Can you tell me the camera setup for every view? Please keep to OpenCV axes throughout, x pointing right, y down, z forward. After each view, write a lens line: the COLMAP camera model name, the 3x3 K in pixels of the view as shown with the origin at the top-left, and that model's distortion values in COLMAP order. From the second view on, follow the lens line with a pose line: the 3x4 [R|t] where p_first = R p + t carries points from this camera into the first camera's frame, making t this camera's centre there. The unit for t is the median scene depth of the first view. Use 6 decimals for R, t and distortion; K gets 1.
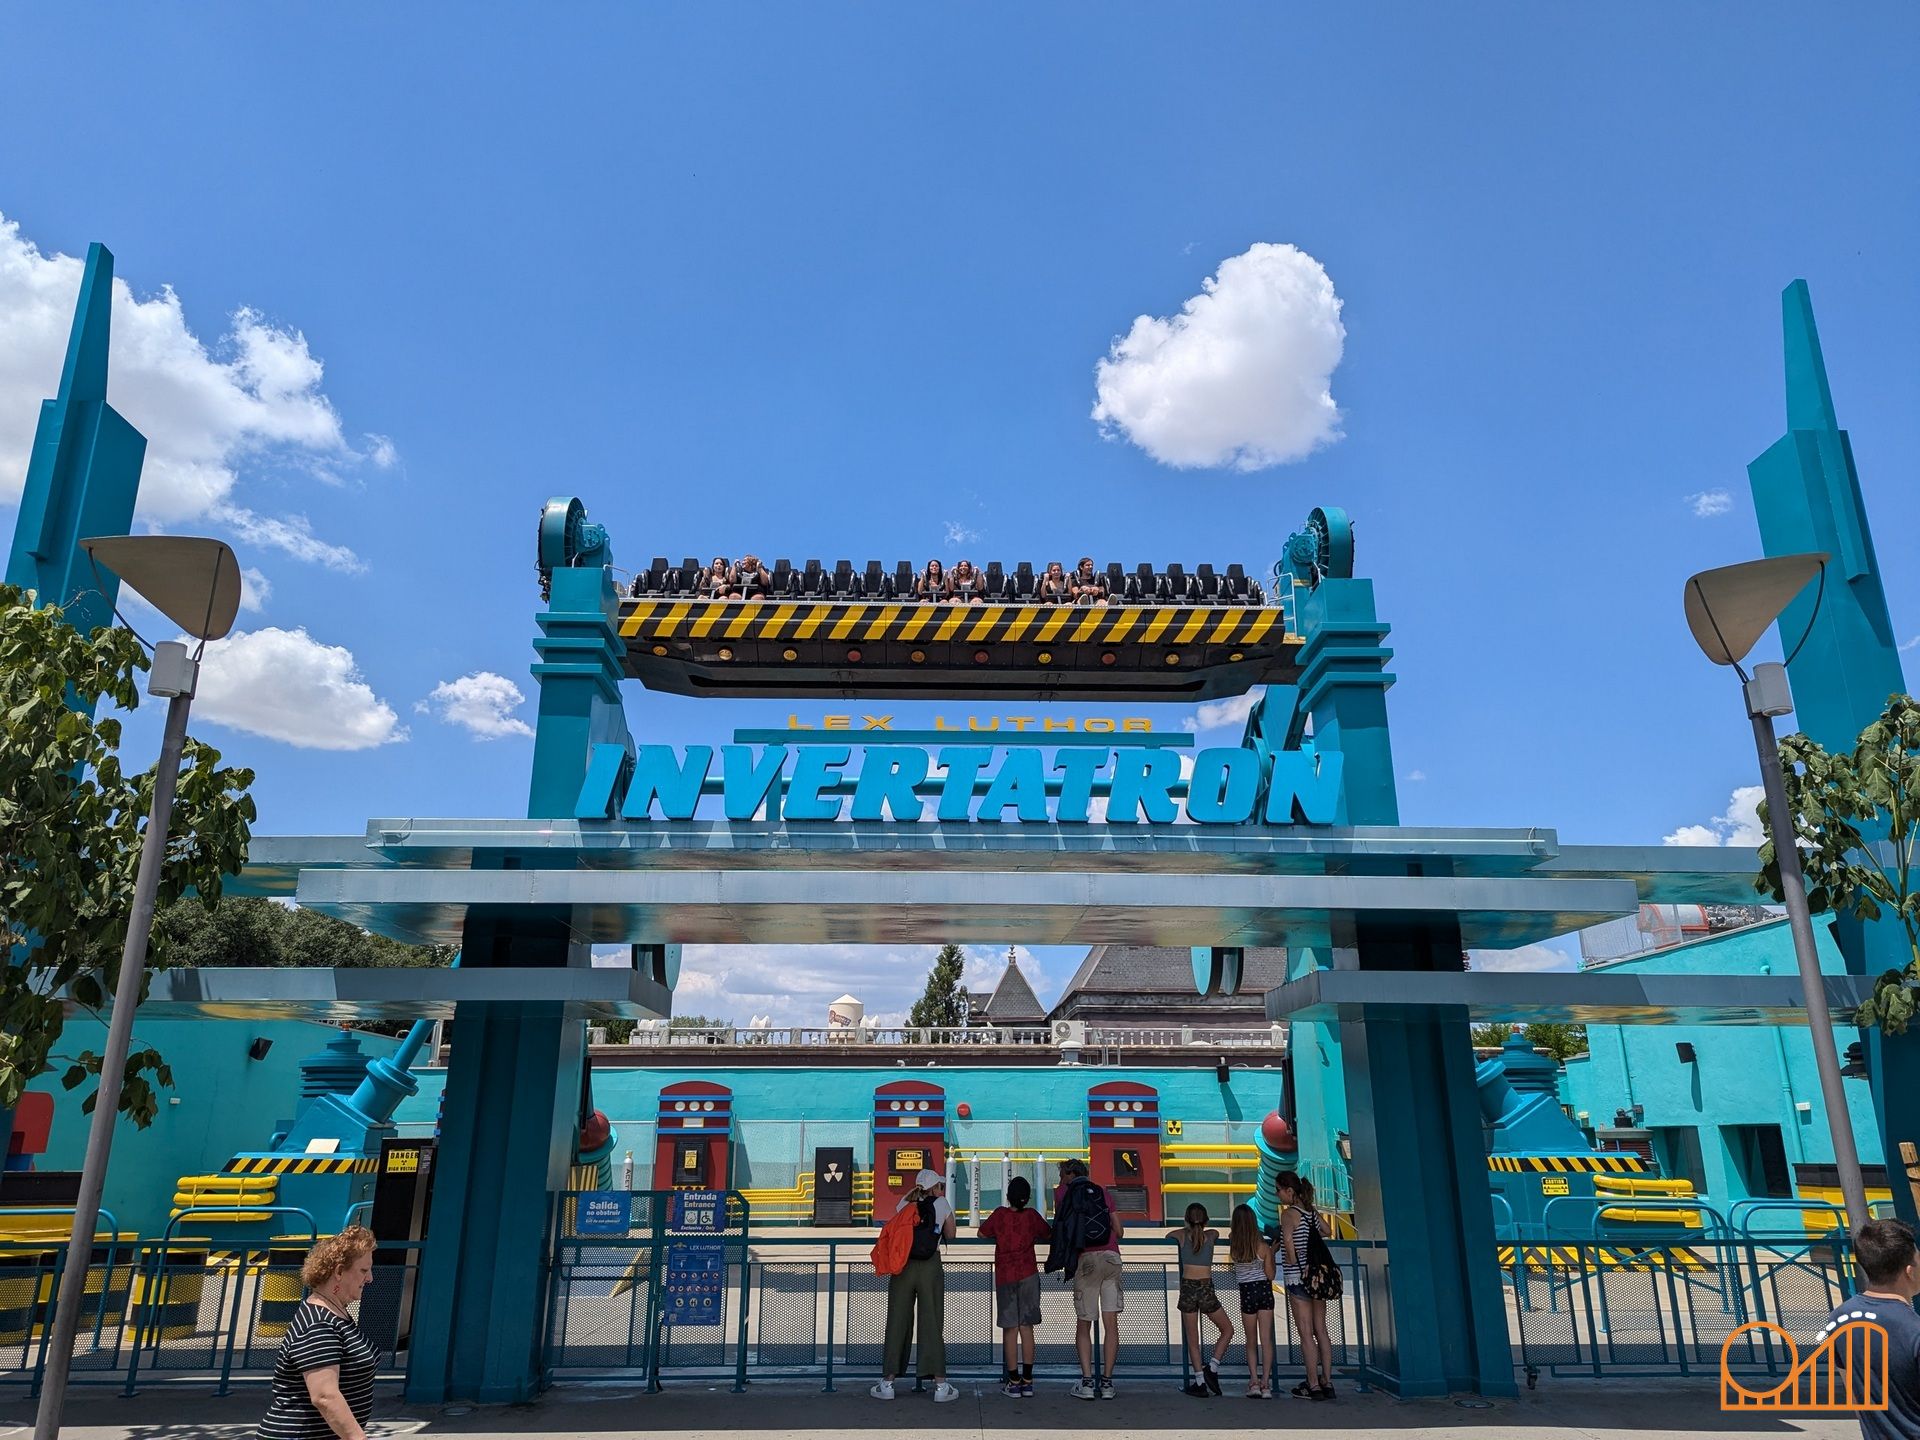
lens RADIAL K [[1447.5, 0, 960.0], [0, 1447.5, 720.0], [0, 0, 1]] dist [0.088887, -0.123922]
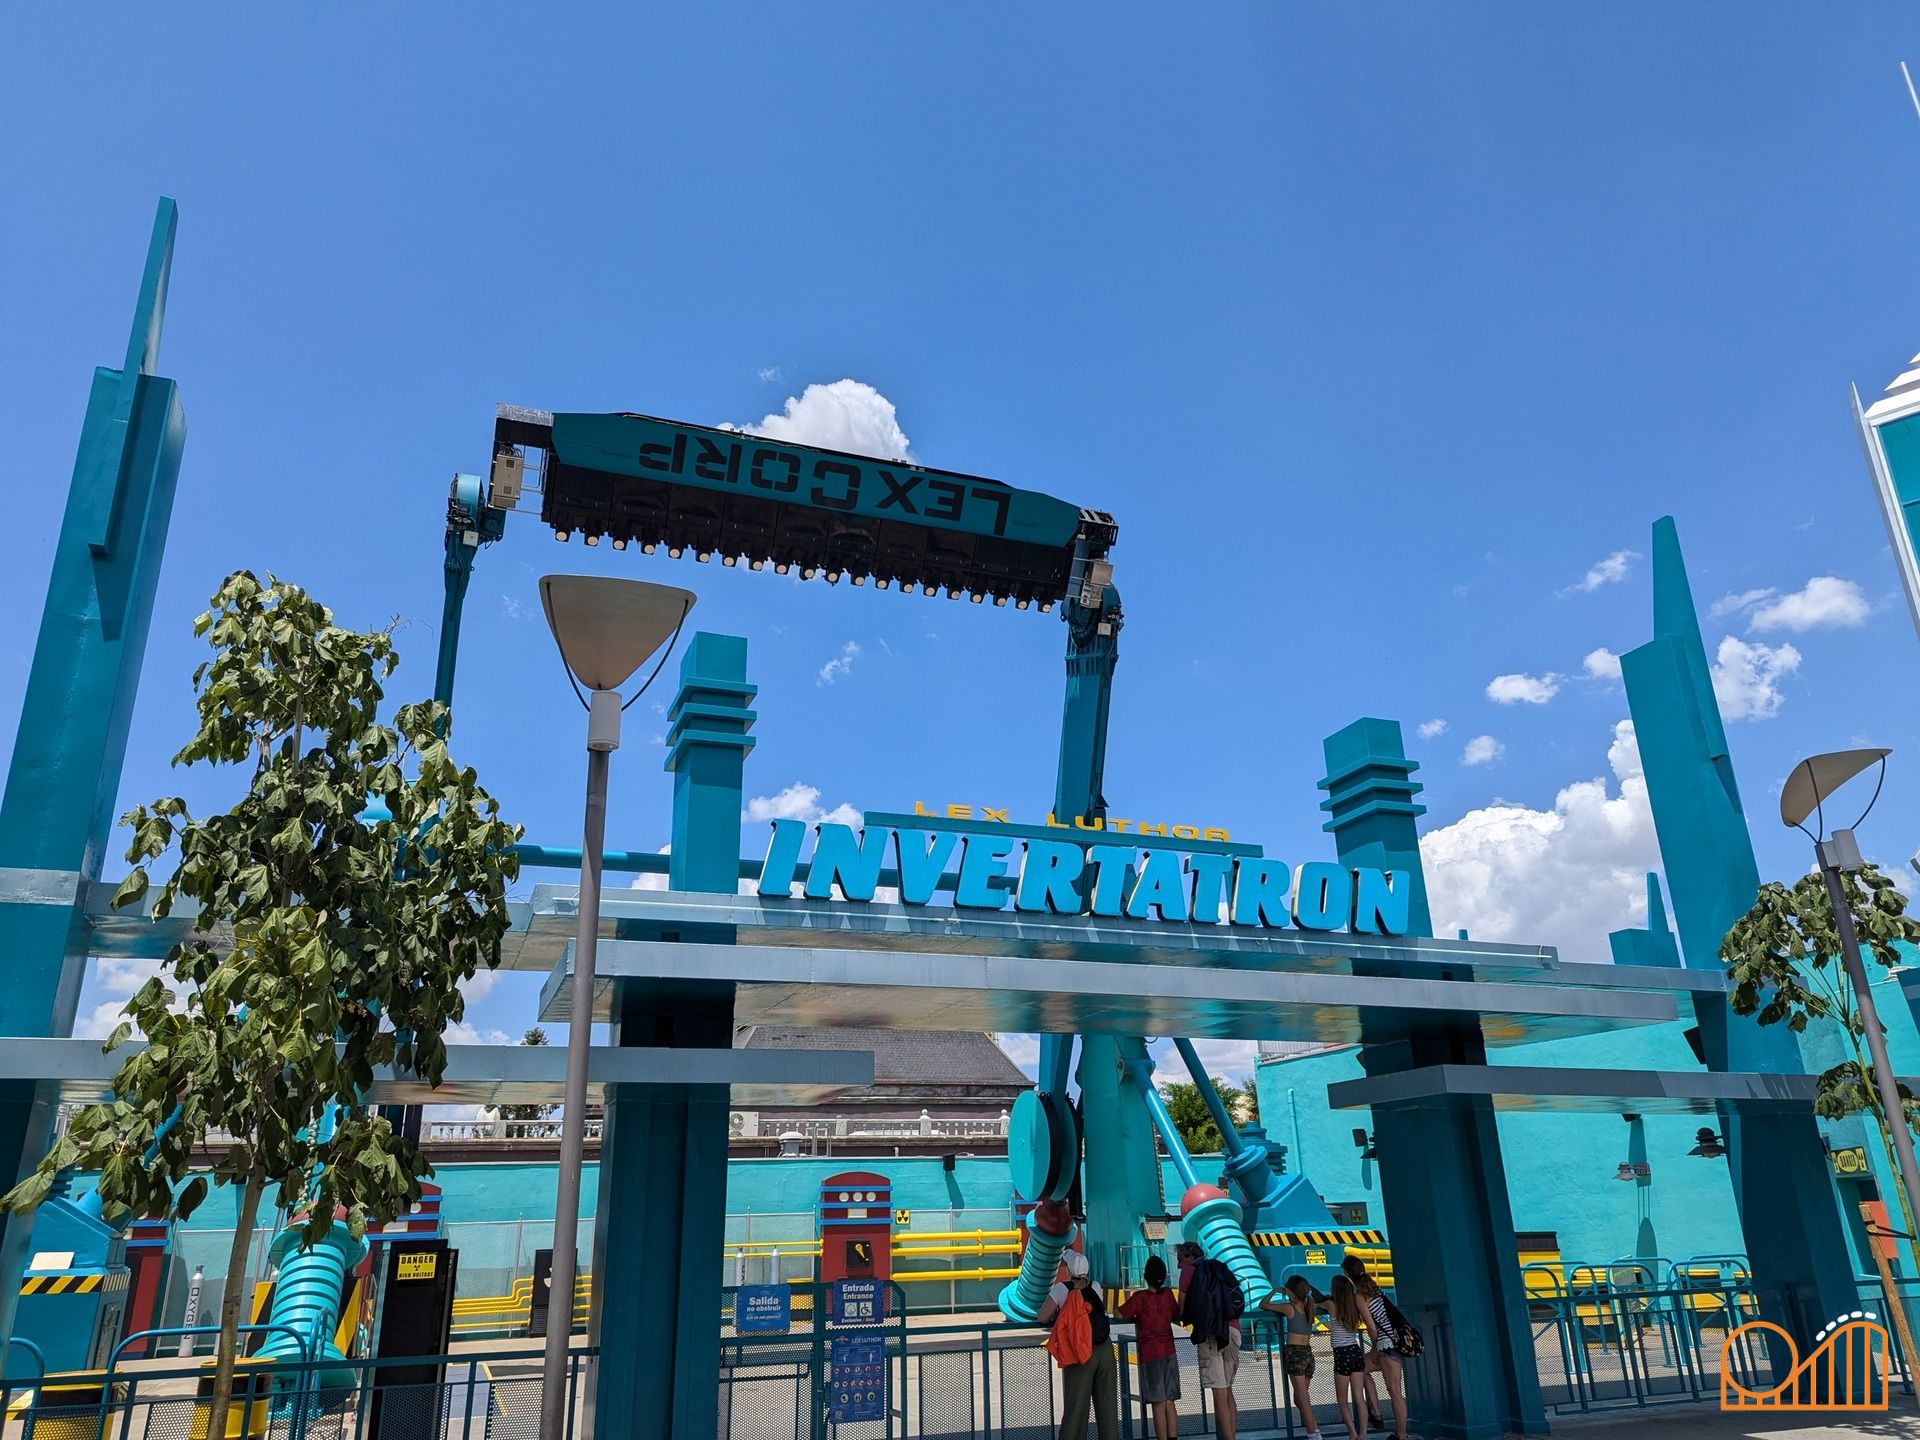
lens RADIAL K [[1461.2, 0, 960.0], [0, 1461.2, 720.0], [0, 0, 1]] dist [0.057950, -0.058287]
pose [[0.933015, 0.093880, 0.347375, -0.291135], [-0.073680, 0.994755, -0.070942, 0.006514], [-0.352213, 0.040596, 0.935039, 0.019630]]
